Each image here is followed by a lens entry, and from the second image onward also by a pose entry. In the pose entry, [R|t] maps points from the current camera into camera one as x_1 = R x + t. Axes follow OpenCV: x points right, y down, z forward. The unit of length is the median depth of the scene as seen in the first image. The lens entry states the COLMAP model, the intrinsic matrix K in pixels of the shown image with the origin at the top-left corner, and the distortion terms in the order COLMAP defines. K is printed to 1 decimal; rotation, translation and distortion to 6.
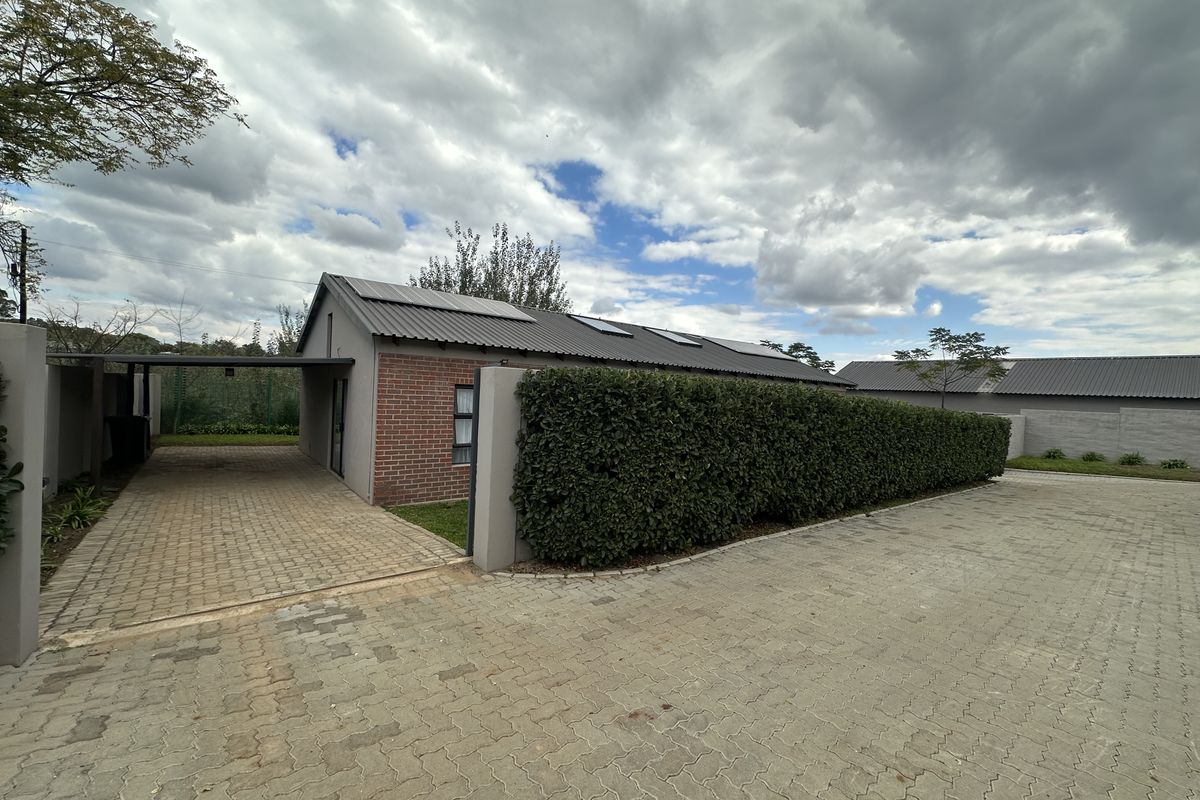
lens RADIAL K [[498.2, 0, 605.6], [0, 498.2, 403.0], [0, 0, 1]] dist [-0.000047, 0.000002]
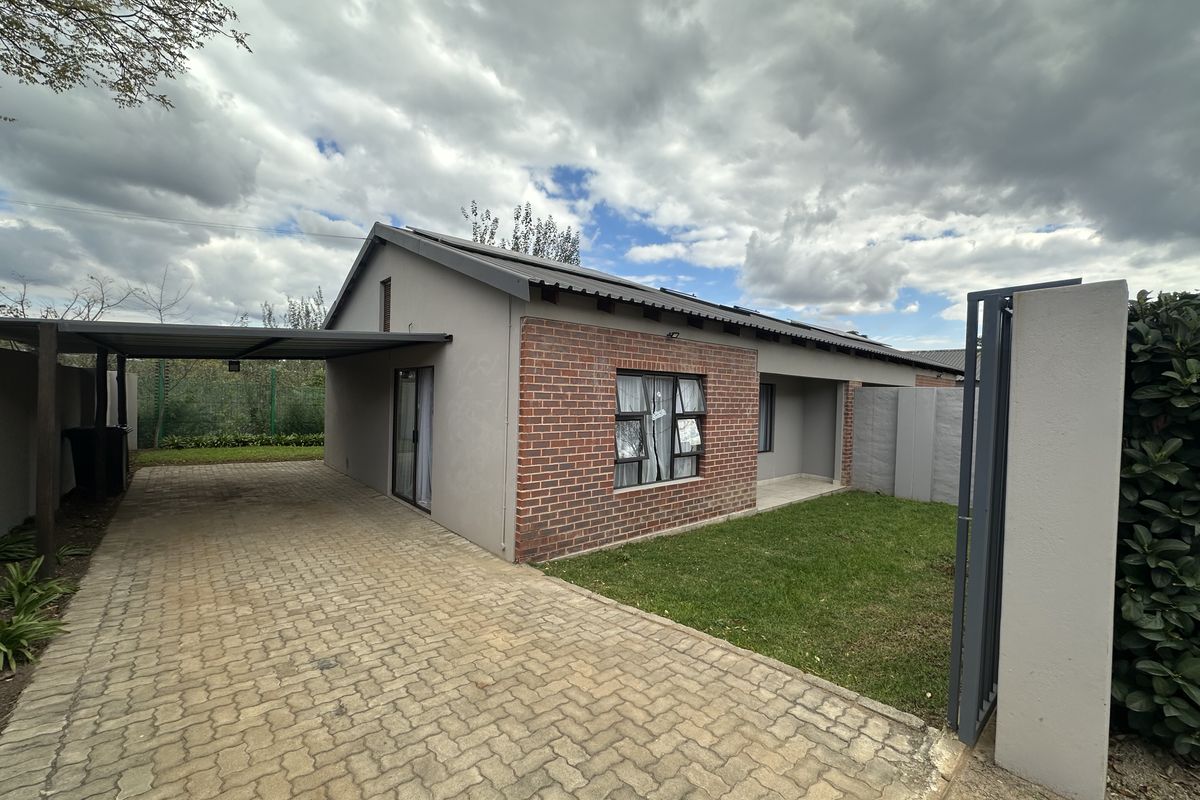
lens RADIAL K [[479.4, 0, 600.0], [0, 479.4, 400.0], [0, 0, 1]] dist [-0.003482, -0.000004]
pose [[0.998596, -0.020394, 0.048880, -0.256072], [0.020833, 0.999747, -0.008481, 0.006471], [-0.048695, 0.009487, 0.998769, 0.263046]]
